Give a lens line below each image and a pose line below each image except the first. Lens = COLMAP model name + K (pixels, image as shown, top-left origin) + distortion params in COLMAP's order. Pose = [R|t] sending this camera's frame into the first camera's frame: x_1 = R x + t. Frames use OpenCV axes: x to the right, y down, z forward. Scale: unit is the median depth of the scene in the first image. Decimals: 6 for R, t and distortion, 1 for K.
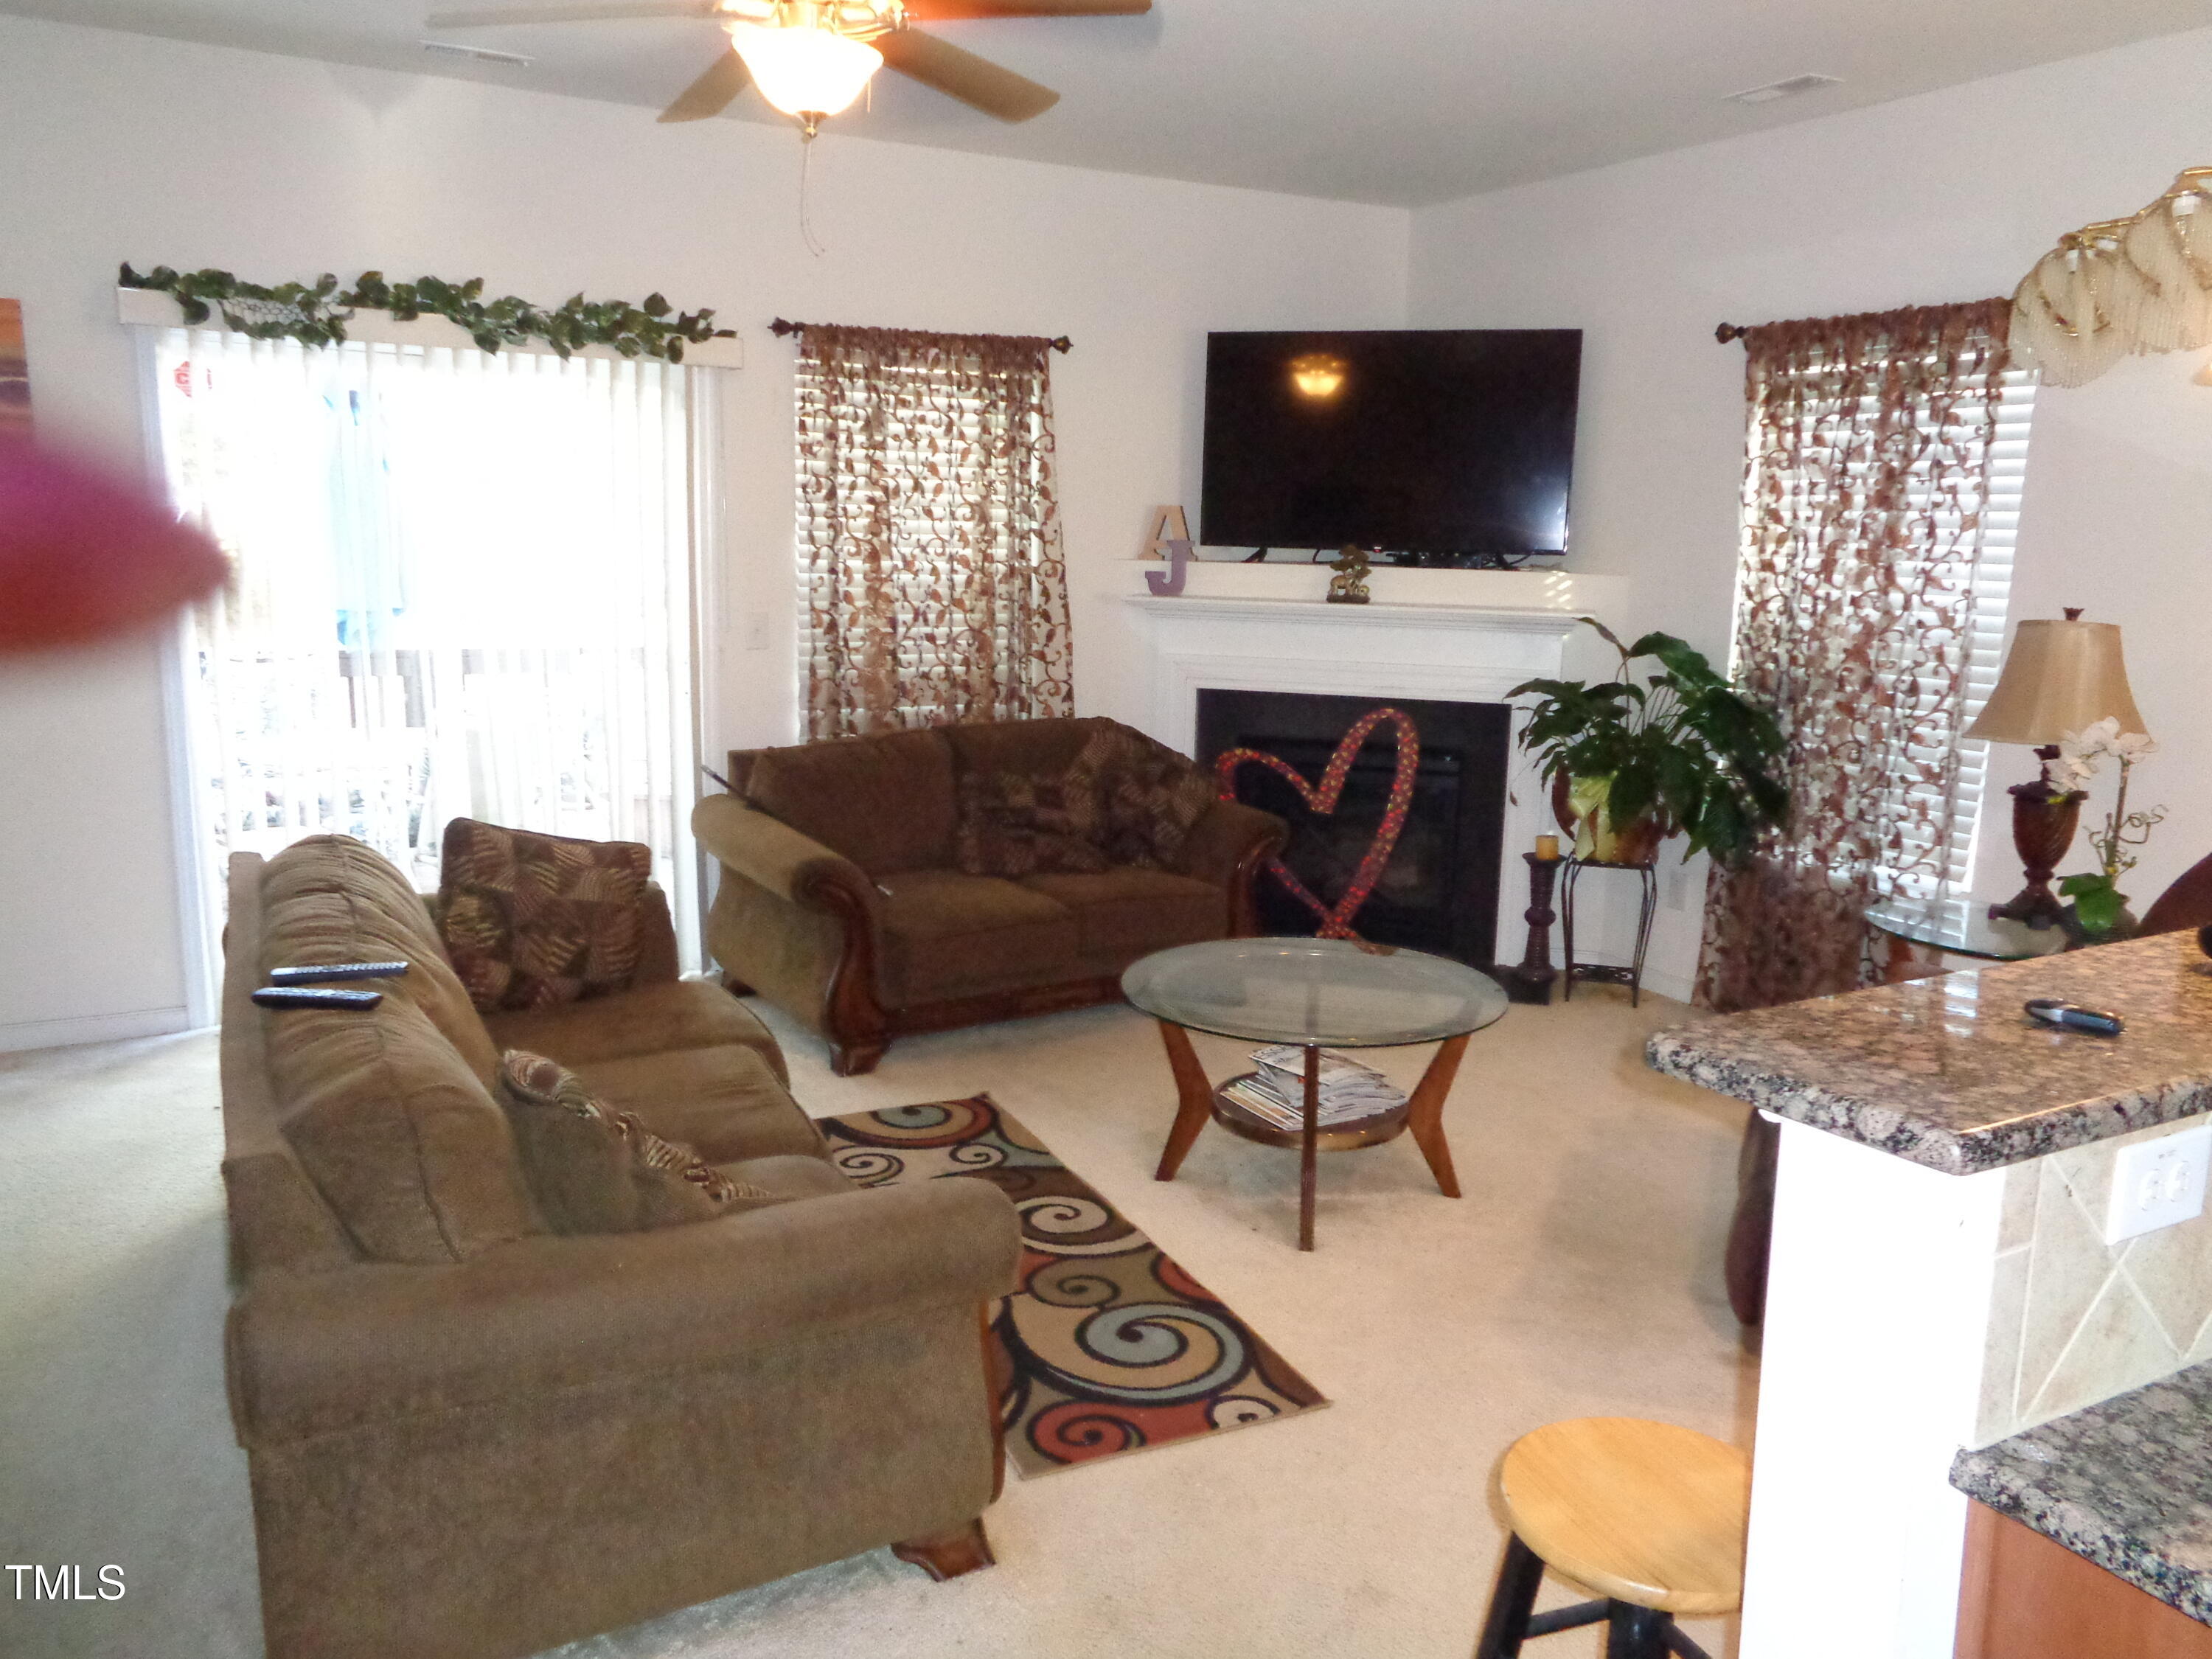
lens RADIAL K [[1642.6, 0, 1106.1], [0, 1642.6, 826.3], [0, 0, 1]] dist [0.001632, 0.003526]
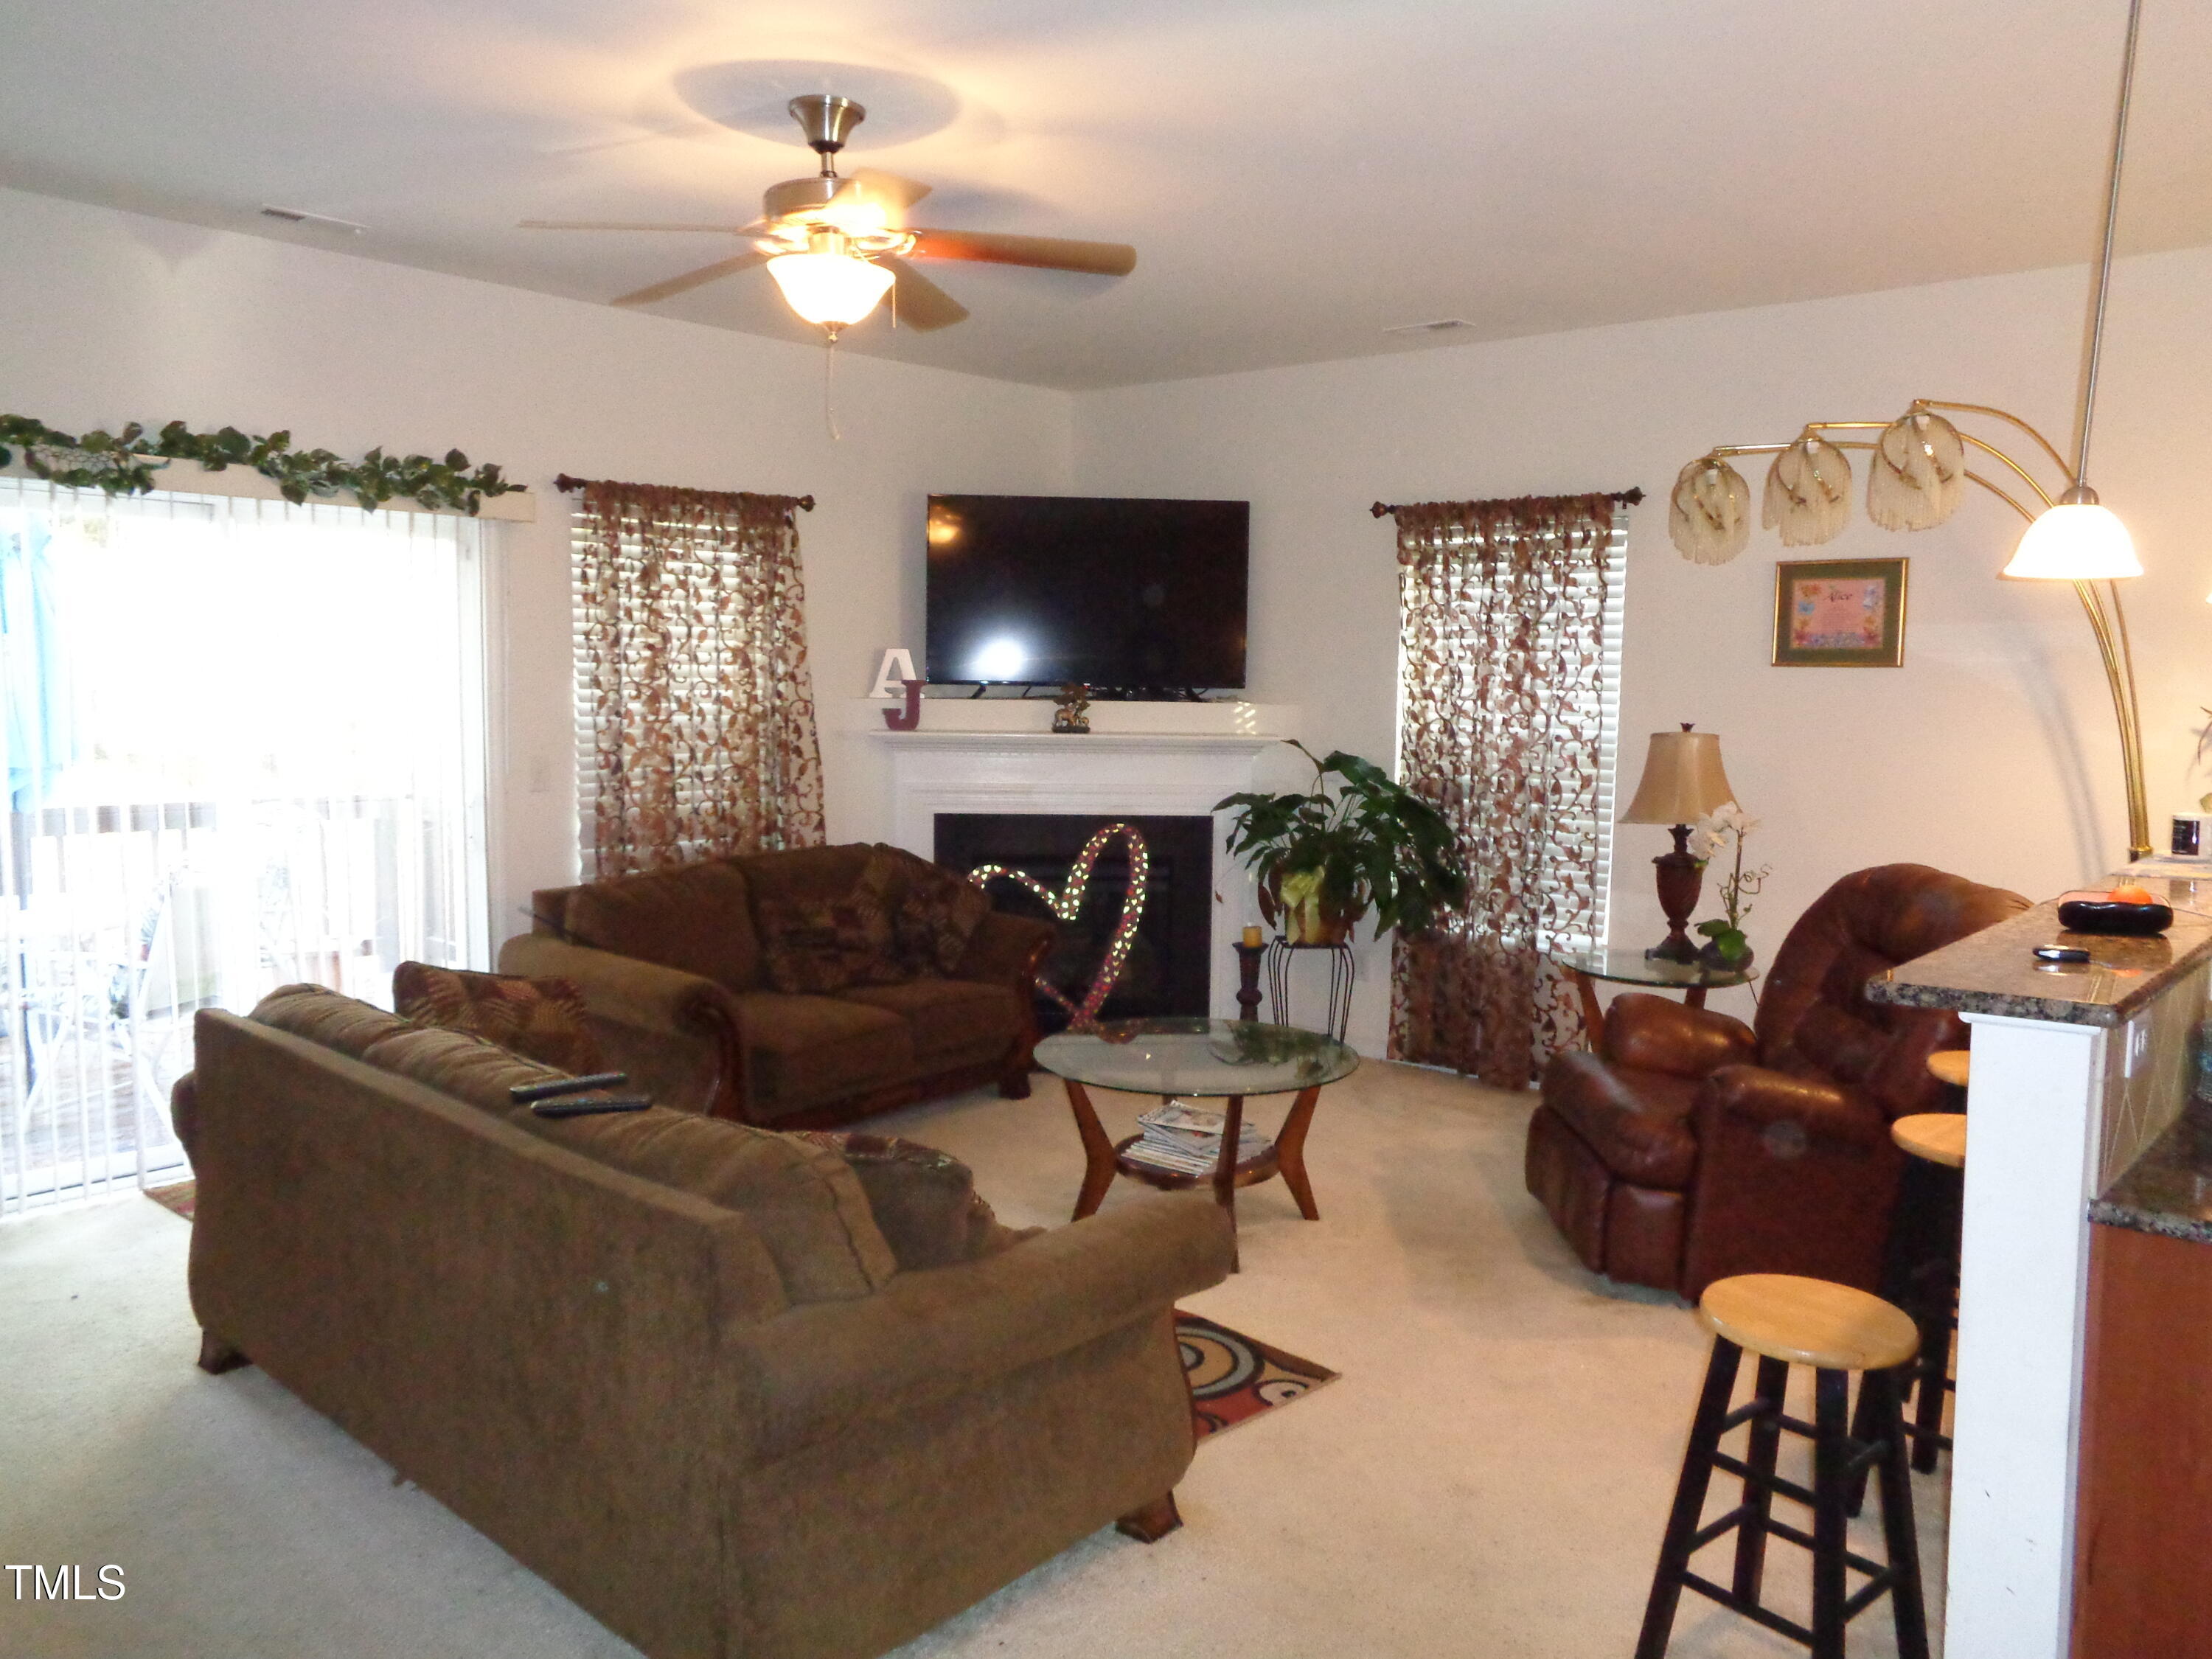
lens RADIAL K [[1633.3, 0, 1105.9], [0, 1633.3, 828.7], [0, 0, 1]] dist [-0.001766, -0.005589]
pose [[0.943062, -0.042371, 0.329907, -0.234199], [0.068319, 0.995380, -0.067456, 0.008398], [-0.325525, 0.086154, 0.941600, -0.072707]]
